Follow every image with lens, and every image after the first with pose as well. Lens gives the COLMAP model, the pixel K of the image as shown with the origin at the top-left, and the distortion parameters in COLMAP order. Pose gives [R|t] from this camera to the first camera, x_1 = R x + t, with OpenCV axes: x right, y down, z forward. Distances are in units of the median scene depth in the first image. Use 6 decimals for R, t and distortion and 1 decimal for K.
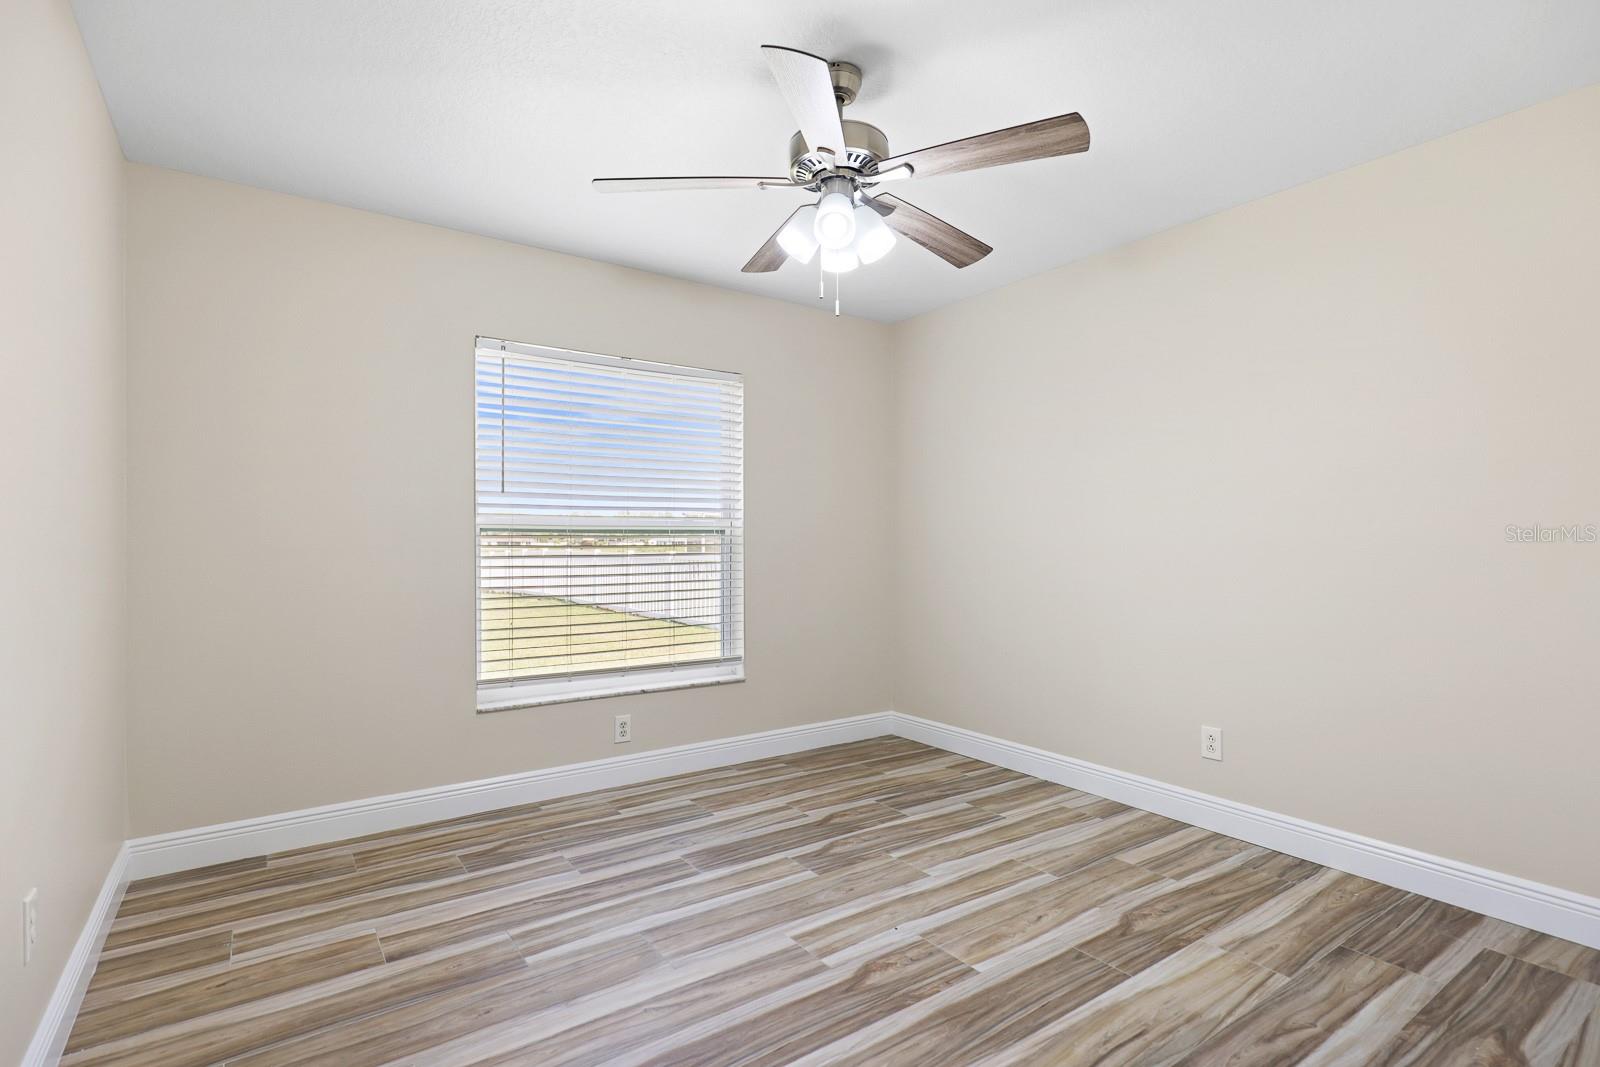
lens RADIAL K [[774.6, 0, 803.5], [0, 774.6, 543.9], [0, 0, 1]] dist [-0.001542, 0.000241]
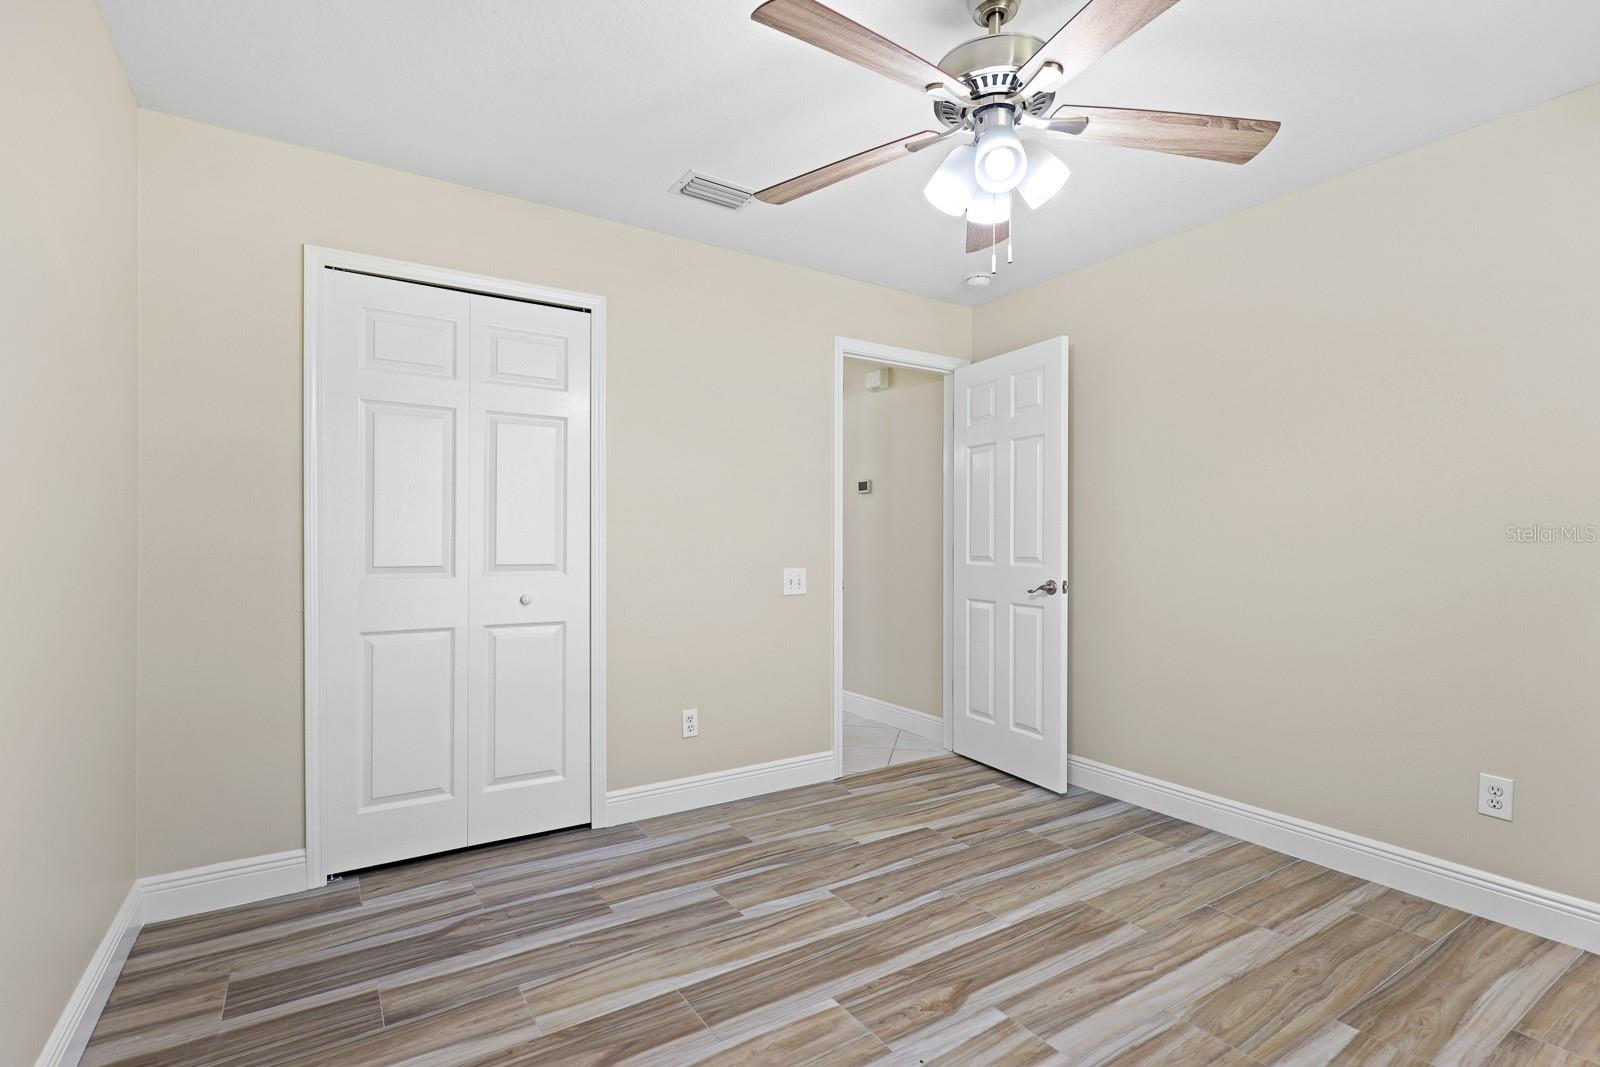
lens RADIAL K [[758.2, 0, 803.6], [0, 758.2, 543.4], [0, 0, 1]] dist [0.000712, -0.000077]
pose [[-0.999190, -0.002169, 0.040193, 0.230976], [-0.002084, 0.999995, 0.002171, -0.003288], [-0.040198, 0.002086, -0.999190, 1.956212]]
